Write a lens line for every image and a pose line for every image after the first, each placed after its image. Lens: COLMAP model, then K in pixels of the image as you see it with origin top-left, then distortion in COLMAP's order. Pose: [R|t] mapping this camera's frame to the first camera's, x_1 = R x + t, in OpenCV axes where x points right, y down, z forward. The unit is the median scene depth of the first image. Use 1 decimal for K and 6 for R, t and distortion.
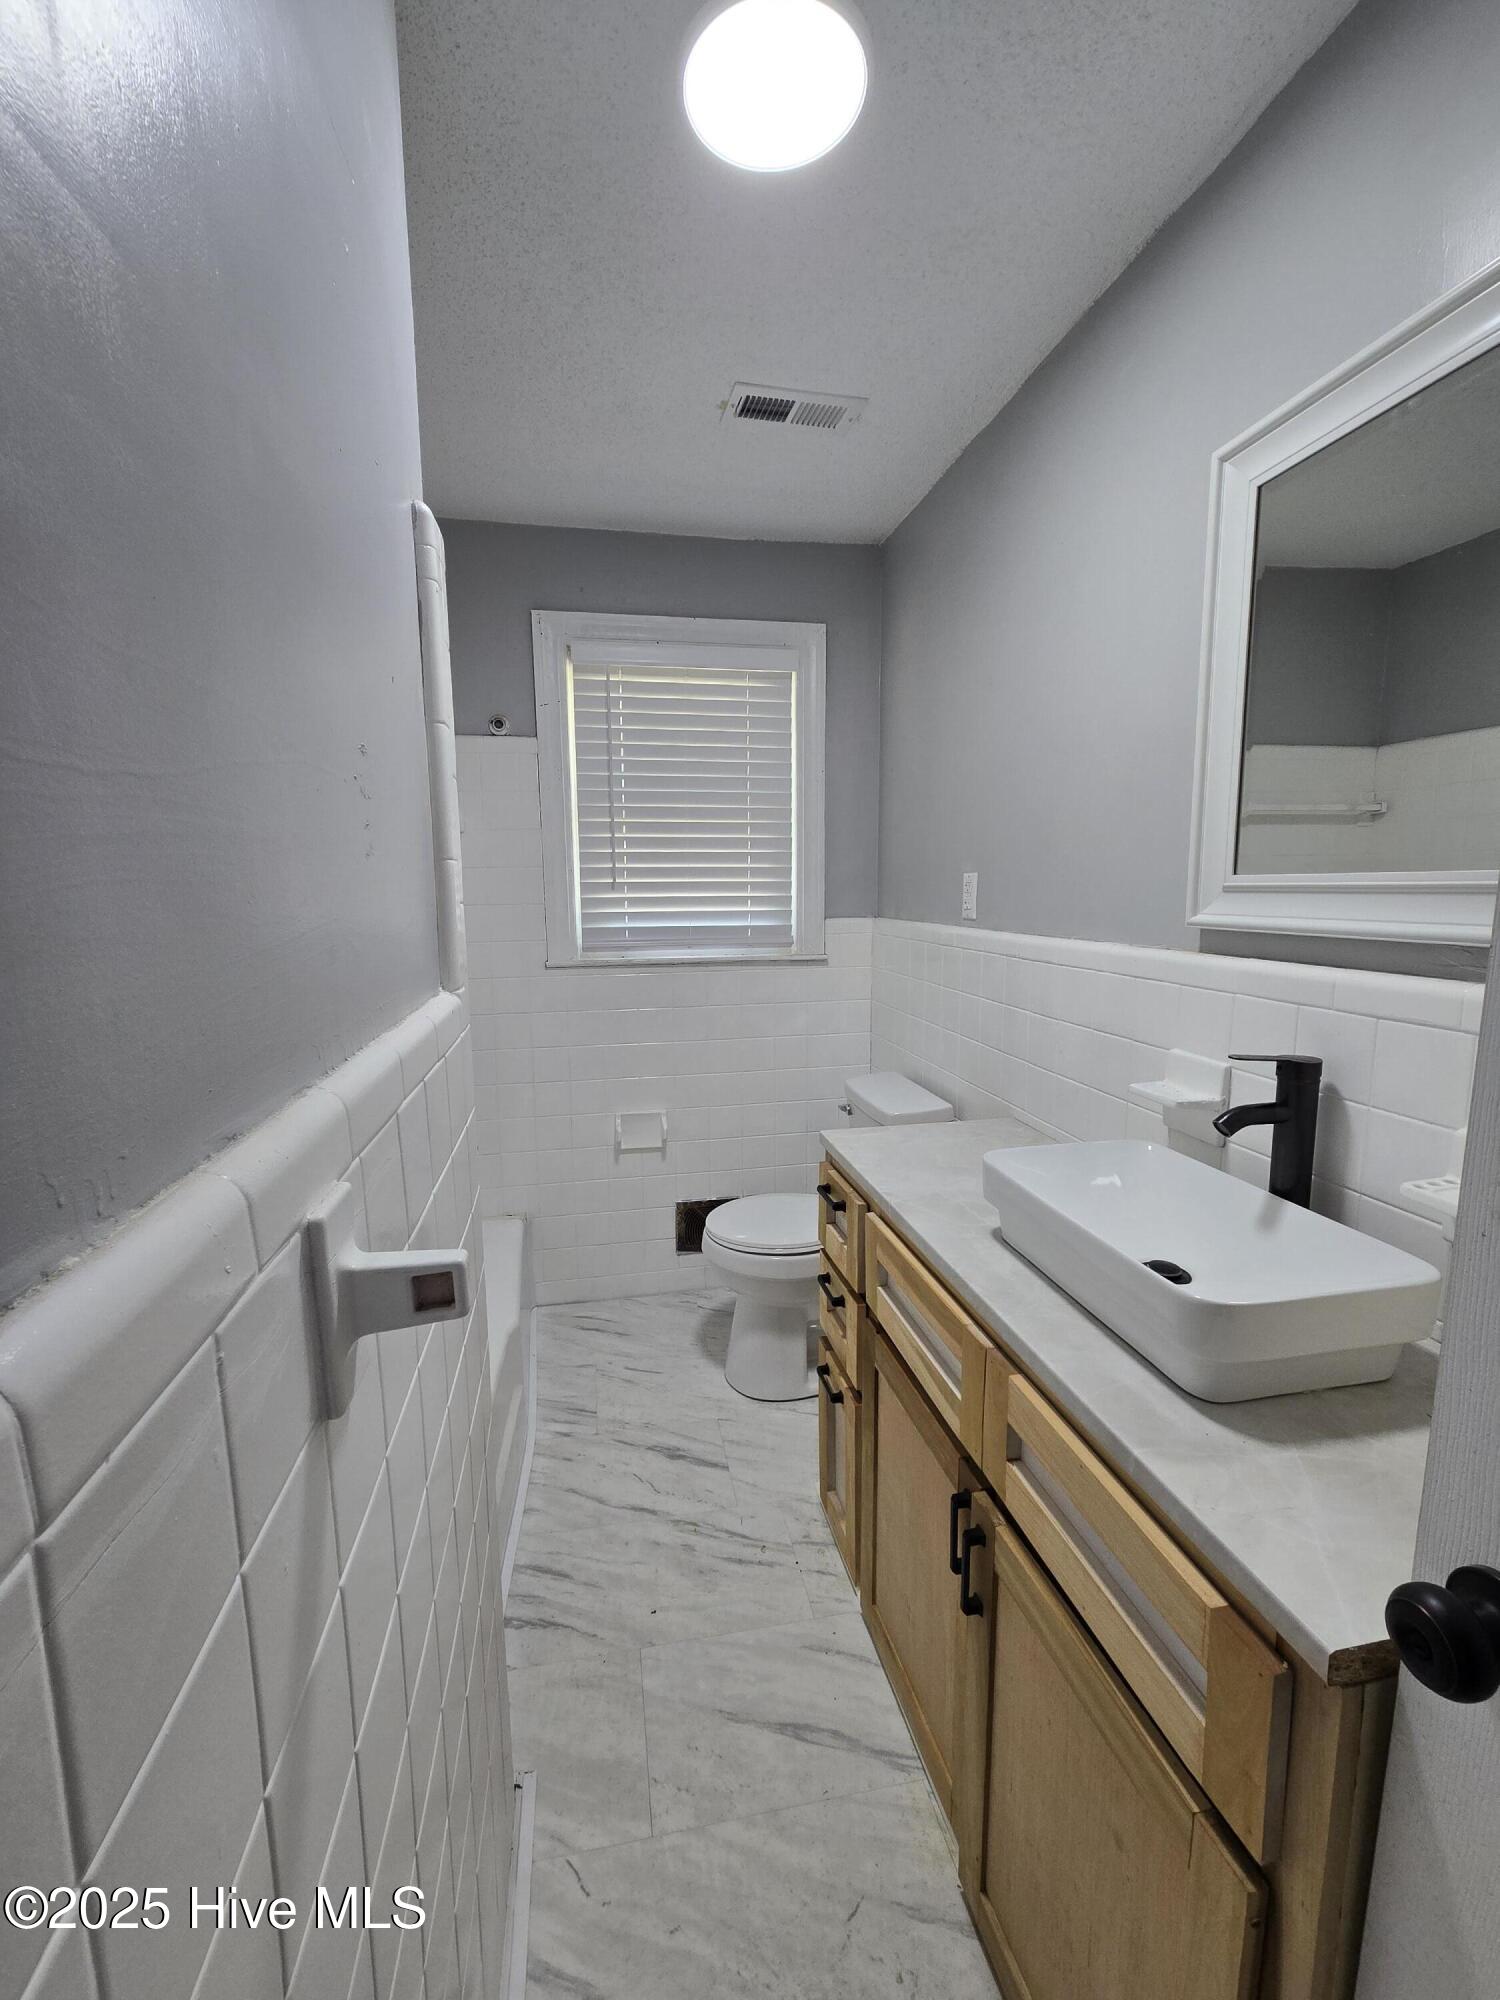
lens RADIAL K [[822.4, 0, 738.4], [0, 822.4, 1004.1], [0, 0, 1]] dist [0.000444, 0.002168]
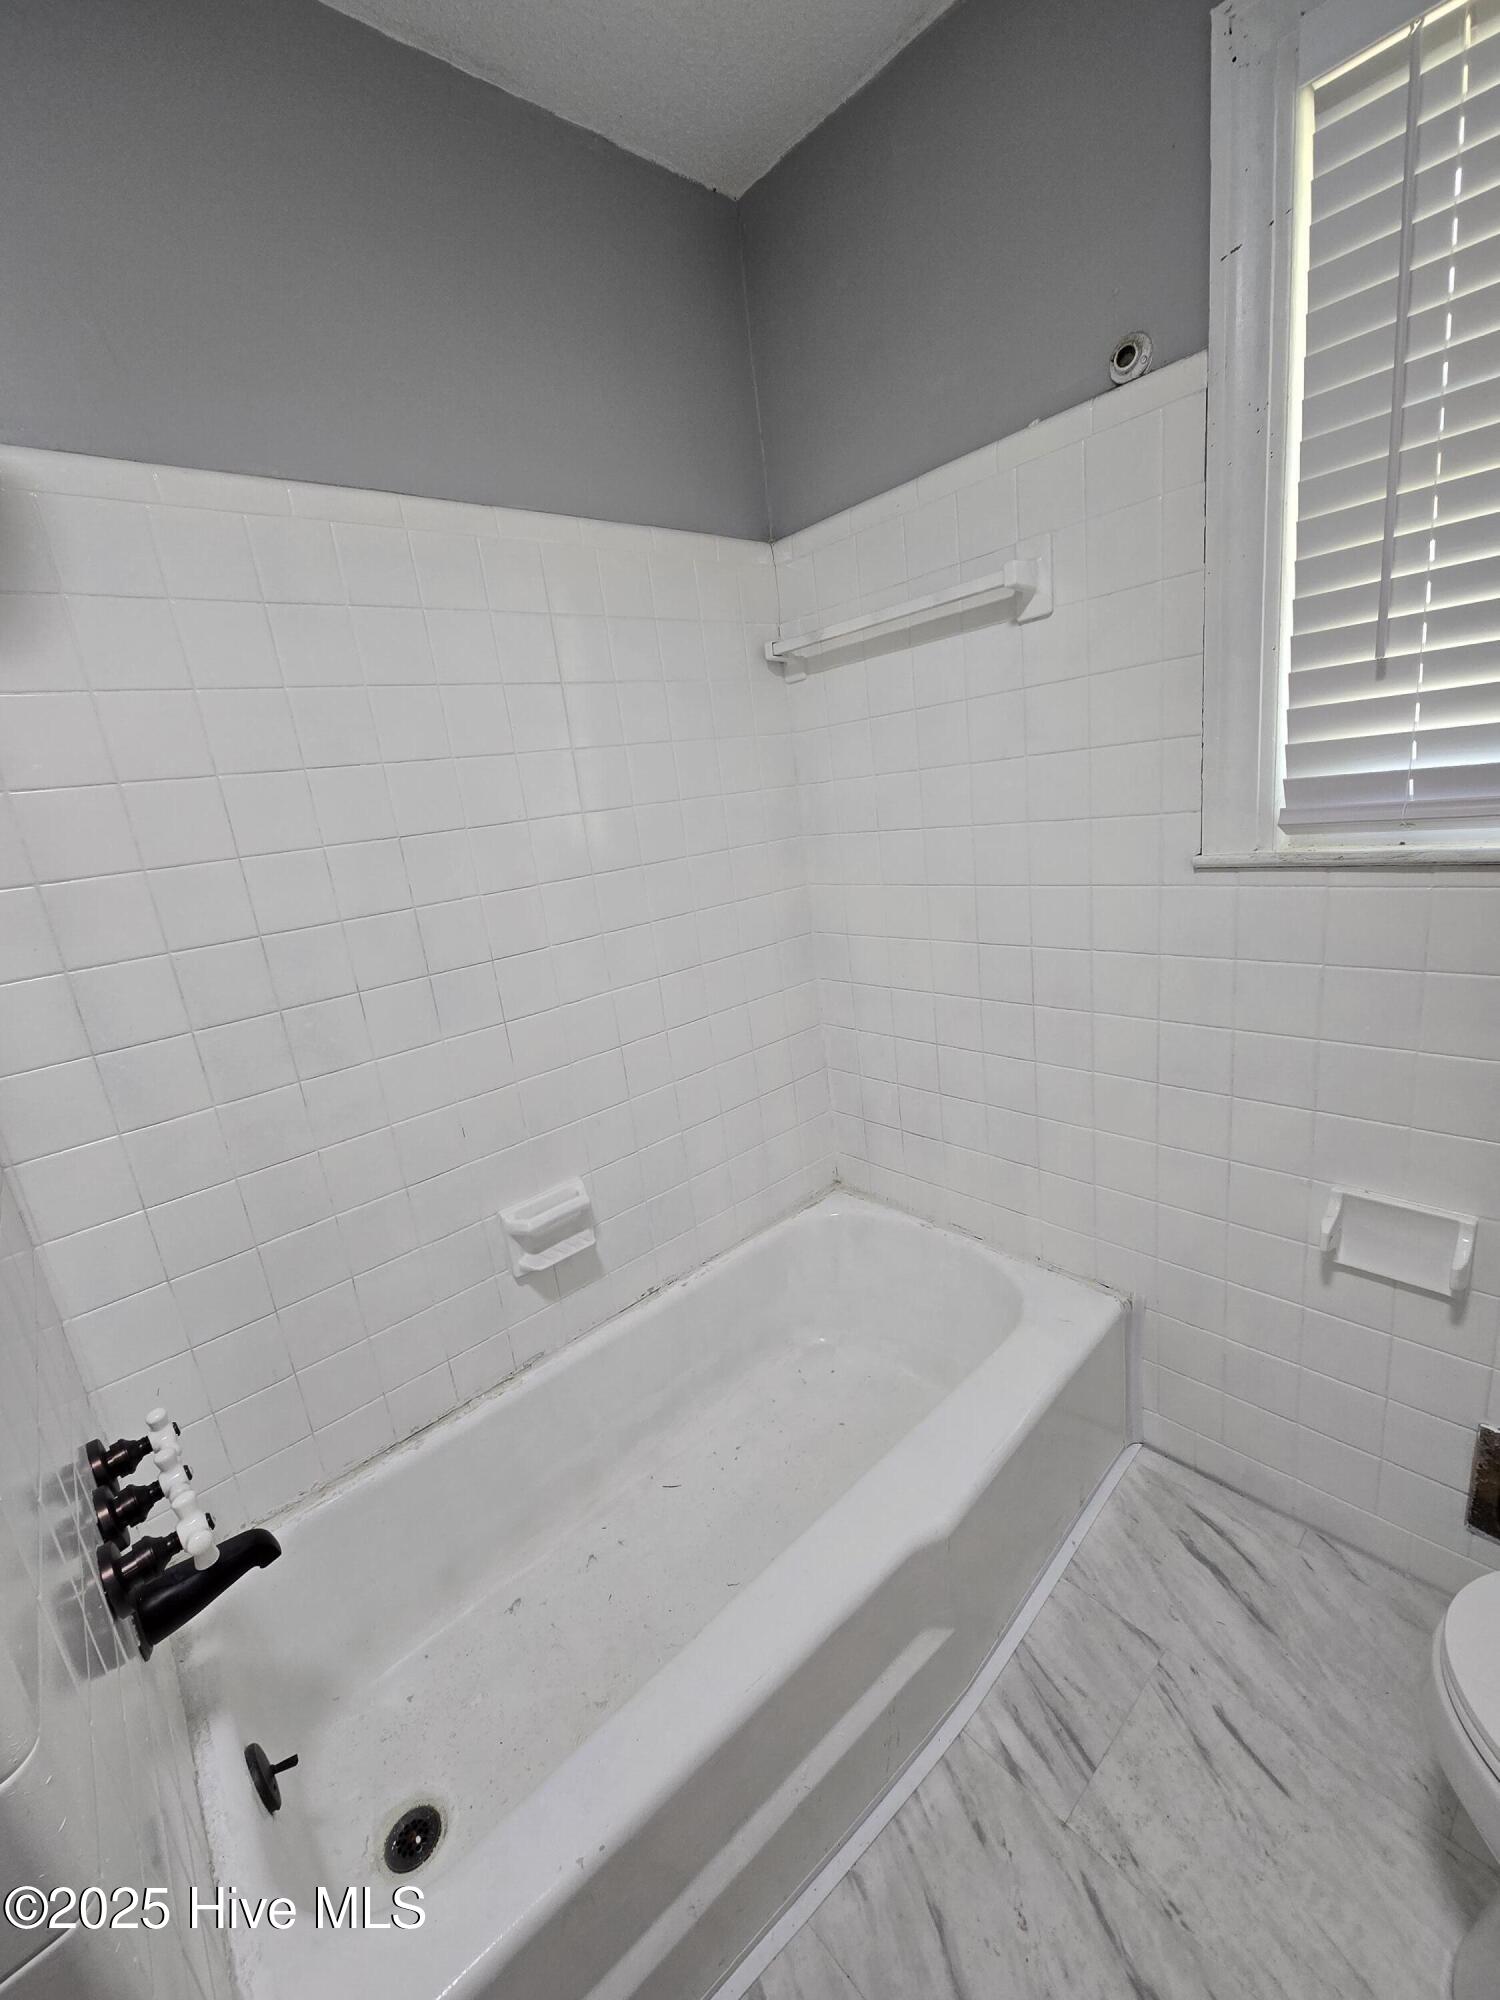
lens RADIAL K [[822.4, 0, 748.5], [0, 822.4, 995.5], [0, 0, 1]] dist [0.000444, 0.002168]
pose [[0.500254, 0.163944, -0.850217, 0.065054], [-0.001455, 0.982070, 0.188512, -0.061473], [0.865878, -0.093067, 0.491523, 0.515082]]
